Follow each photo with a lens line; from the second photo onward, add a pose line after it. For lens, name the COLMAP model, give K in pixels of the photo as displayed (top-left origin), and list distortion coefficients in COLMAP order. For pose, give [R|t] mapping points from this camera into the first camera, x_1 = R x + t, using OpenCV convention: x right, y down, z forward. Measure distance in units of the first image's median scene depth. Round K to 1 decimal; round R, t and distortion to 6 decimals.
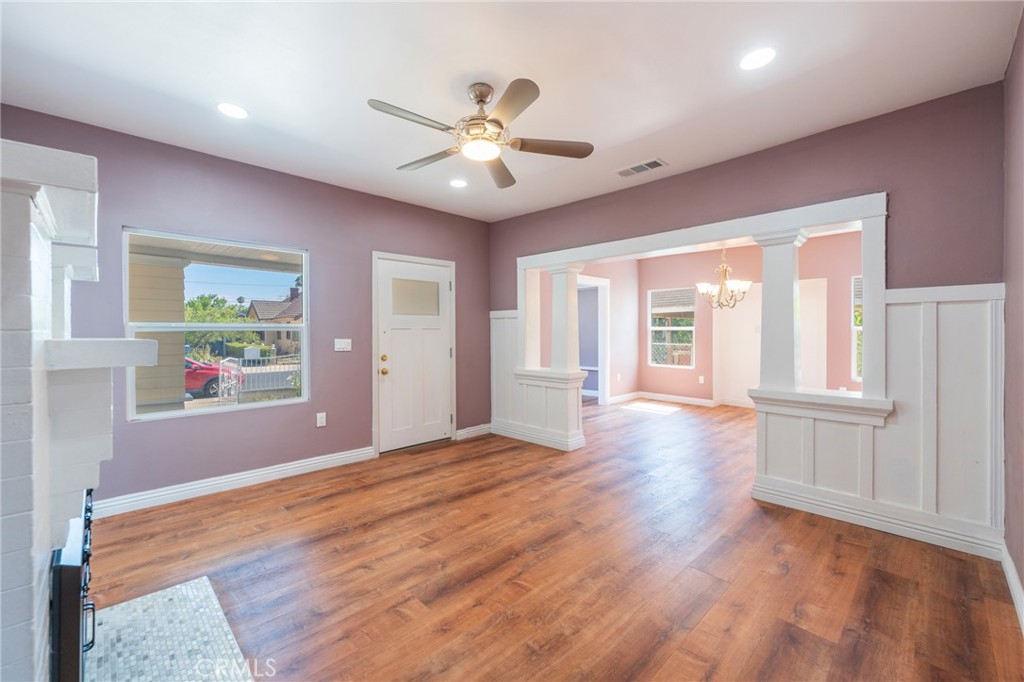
lens RADIAL K [[416.2, 0, 512.0], [0, 416.2, 341.0], [0, 0, 1]] dist [-0.001406, -0.000402]
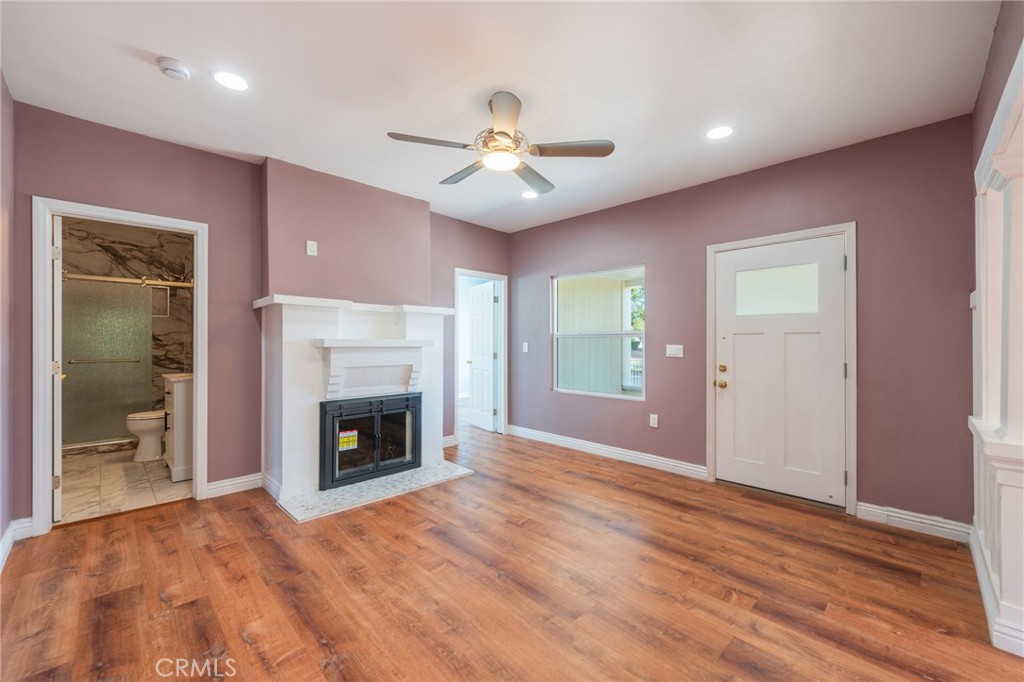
lens RADIAL K [[416.2, 0, 512.0], [0, 416.2, 341.0], [0, 0, 1]] dist [-0.001406, -0.000402]
pose [[-0.001914, 0.000884, -0.999998, 0.735333], [-0.025200, 0.999682, 0.000932, -0.006459], [0.999681, 0.025202, -0.001891, 0.780822]]
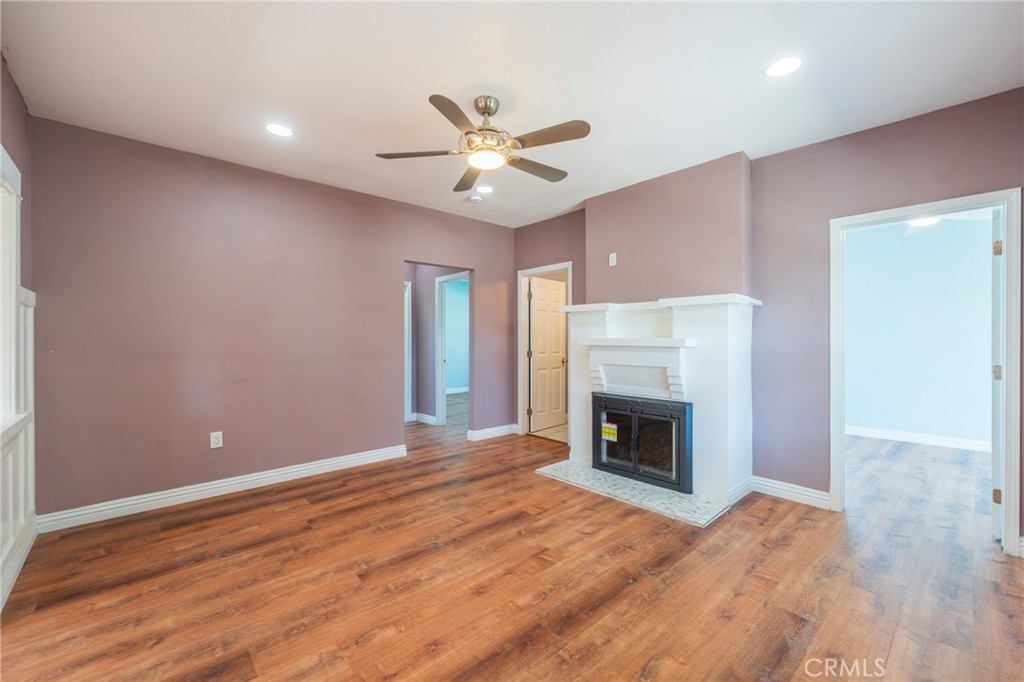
lens RADIAL K [[414.1, 0, 512.0], [0, 414.1, 341.0], [0, 0, 1]] dist [-0.001012, -0.000158]
pose [[-0.999179, 0.000937, 0.040504, -0.136256], [0.001939, 0.999693, 0.024691, -0.021549], [-0.040469, 0.024749, -0.998874, 1.545395]]
